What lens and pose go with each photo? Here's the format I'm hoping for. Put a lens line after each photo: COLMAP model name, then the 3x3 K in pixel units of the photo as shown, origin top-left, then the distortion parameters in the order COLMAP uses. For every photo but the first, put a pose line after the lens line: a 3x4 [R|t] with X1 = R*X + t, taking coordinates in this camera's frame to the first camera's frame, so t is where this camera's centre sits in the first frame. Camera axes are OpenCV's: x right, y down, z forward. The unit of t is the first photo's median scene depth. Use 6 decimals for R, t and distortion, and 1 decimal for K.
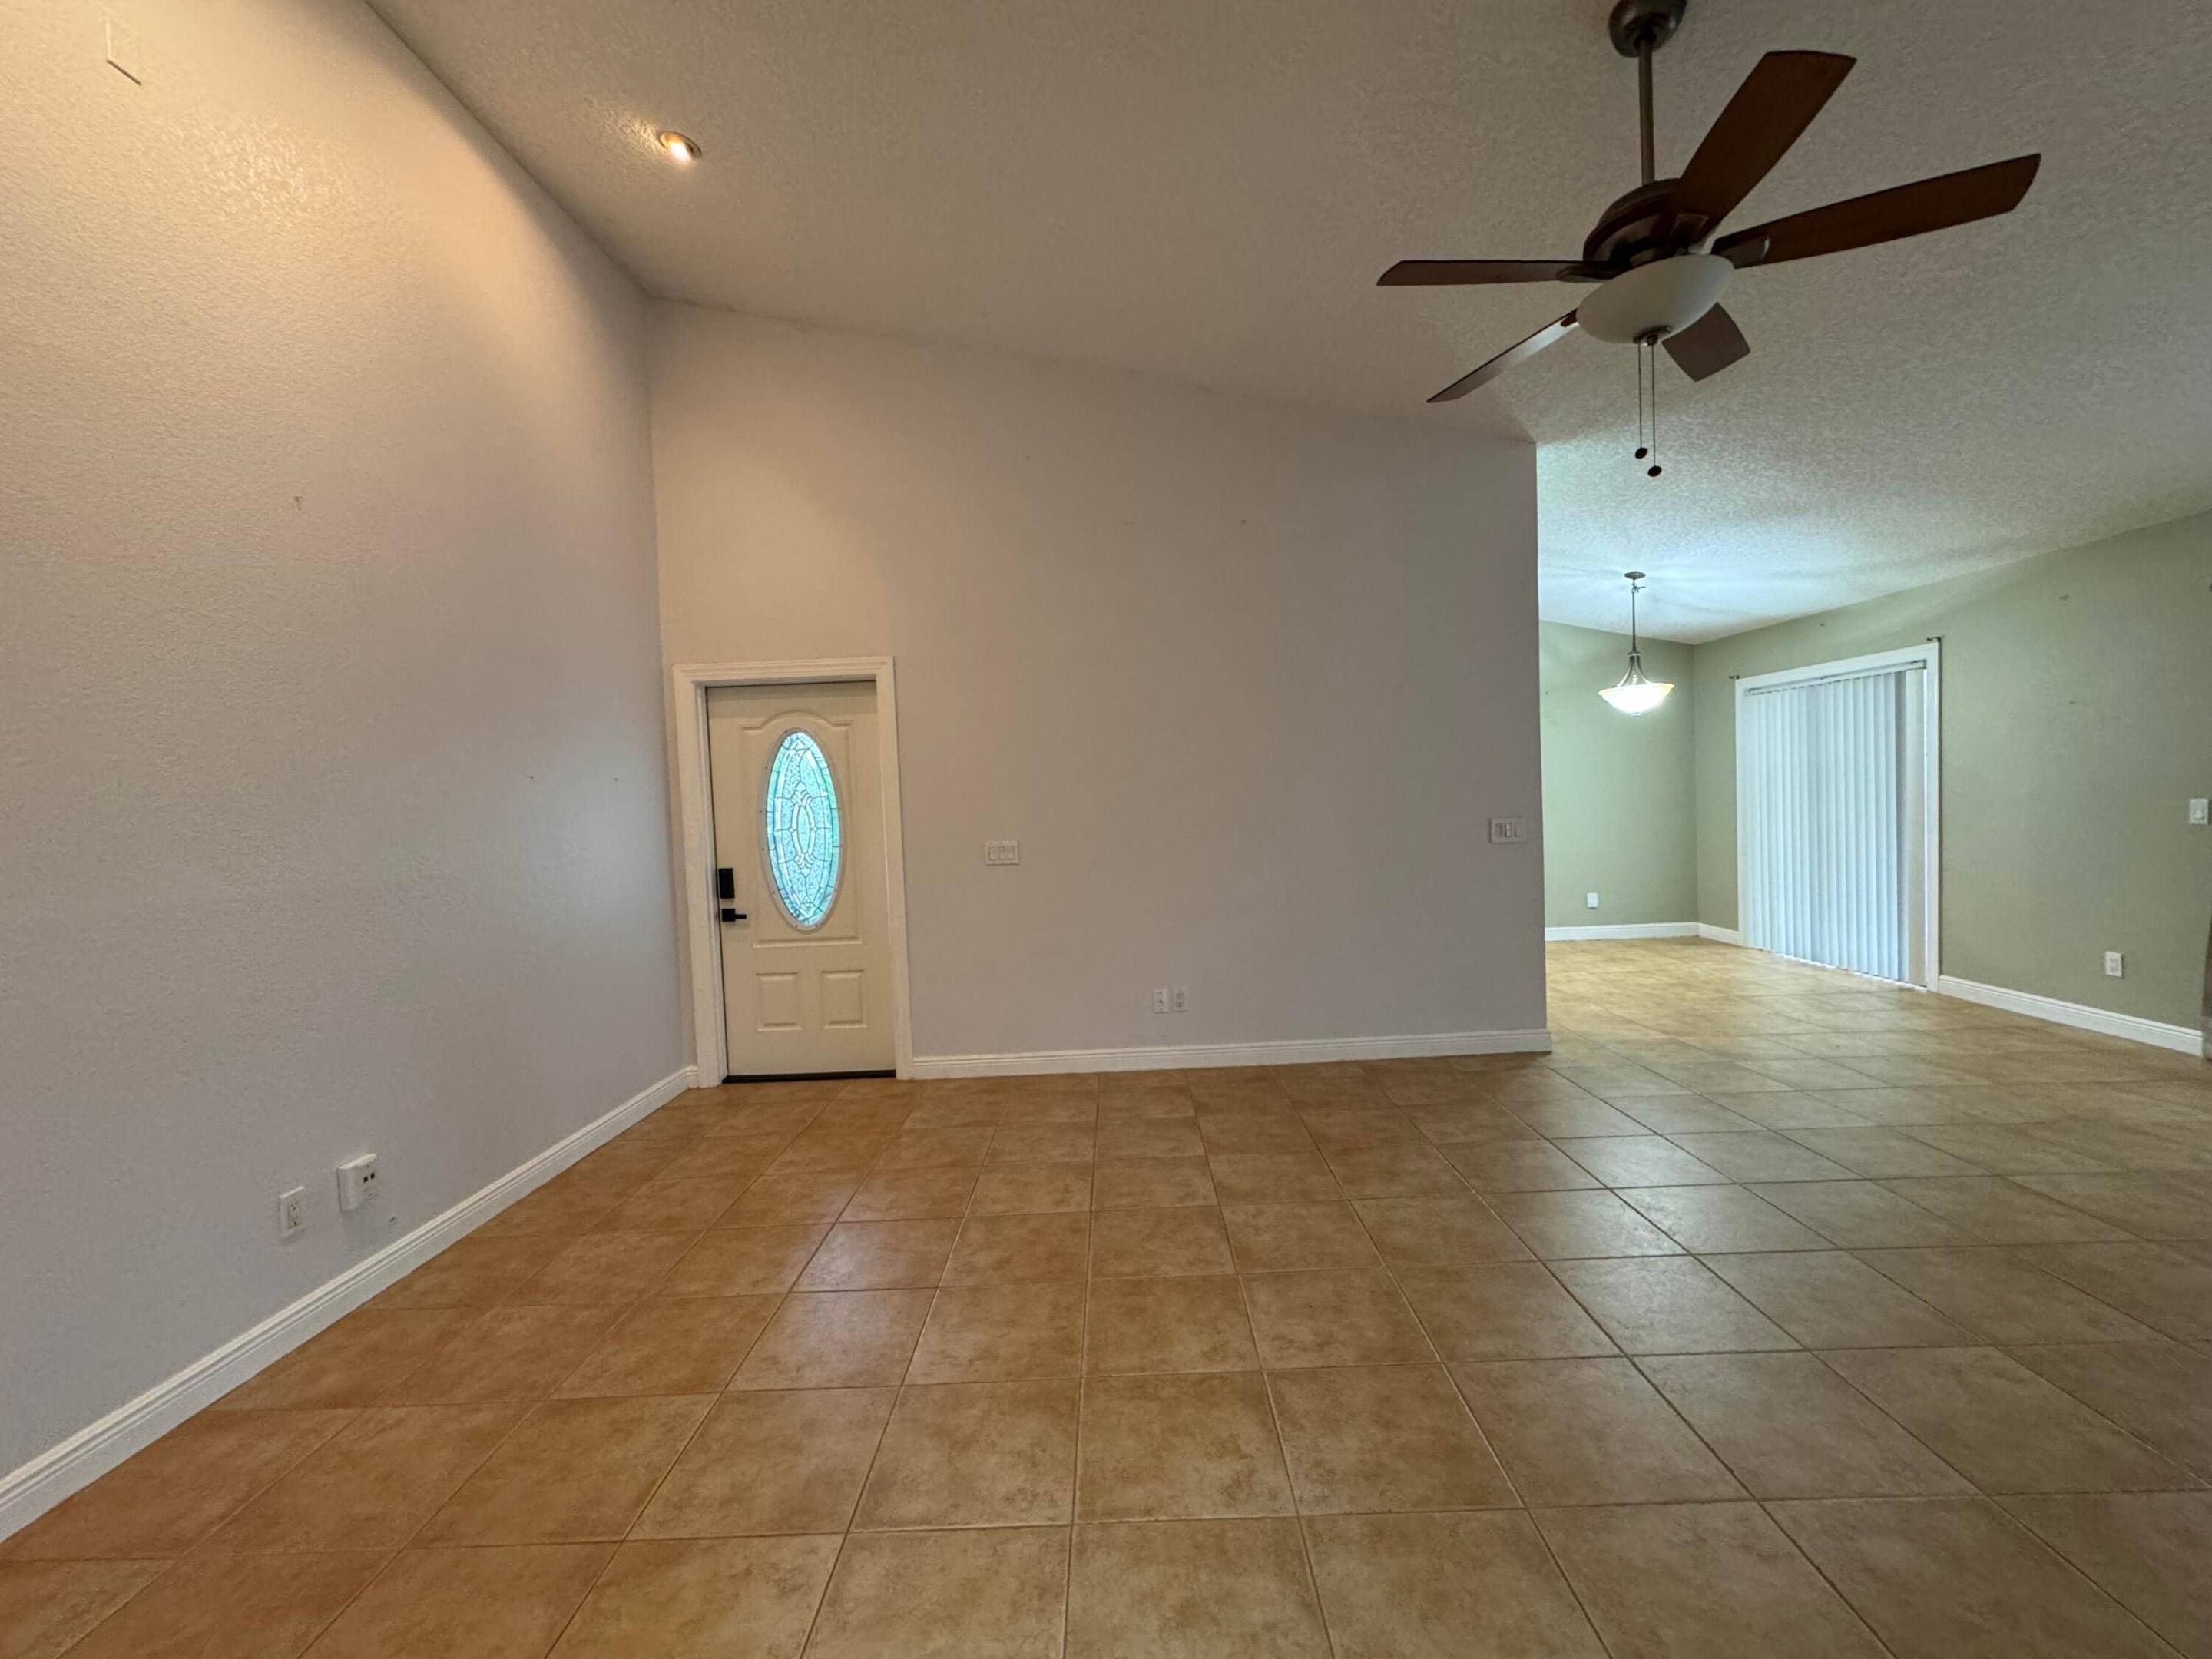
lens RADIAL K [[904.1, 0, 1106.0], [0, 904.1, 829.5], [0, 0, 1]] dist [0.000133, -0.000042]
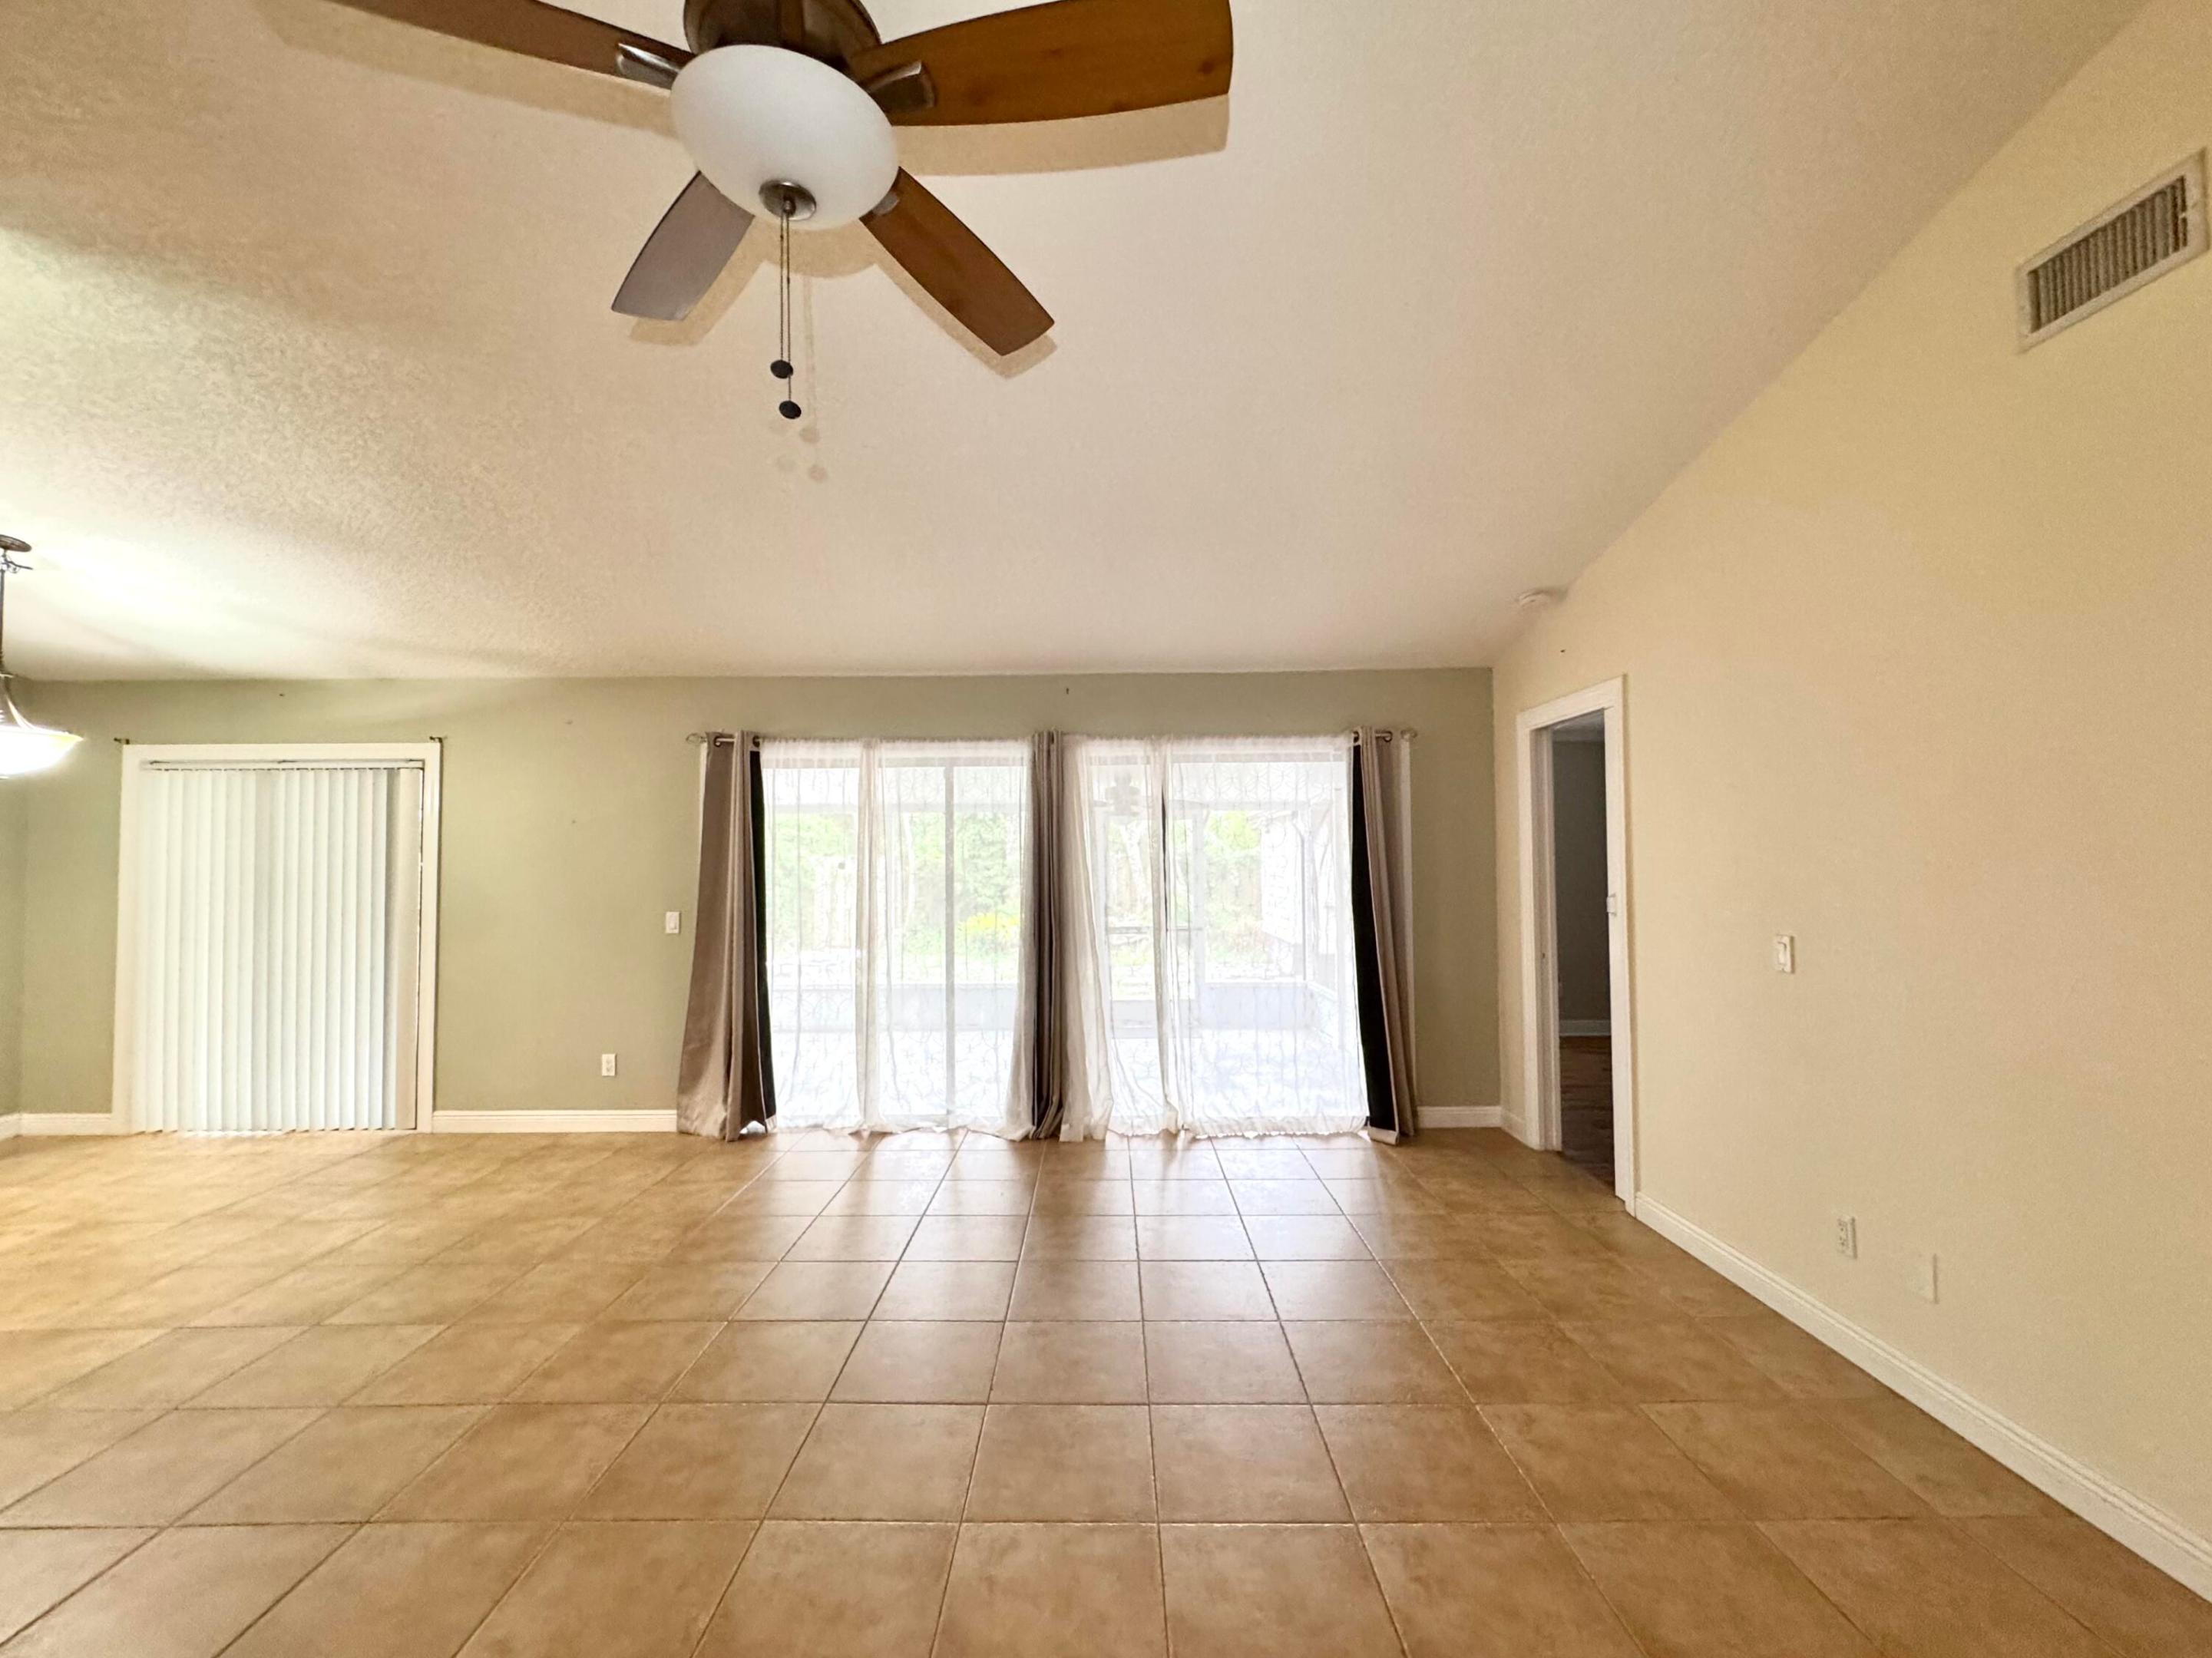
lens RADIAL K [[904.0, 0, 1106.0], [0, 904.0, 829.0], [0, 0, 1]] dist [0.000133, -0.000042]
pose [[-0.009368, 0.073127, 0.997279, 0.004327], [0.043192, 0.996421, -0.072658, -0.023840], [-0.999023, 0.042394, -0.012493, 0.335922]]
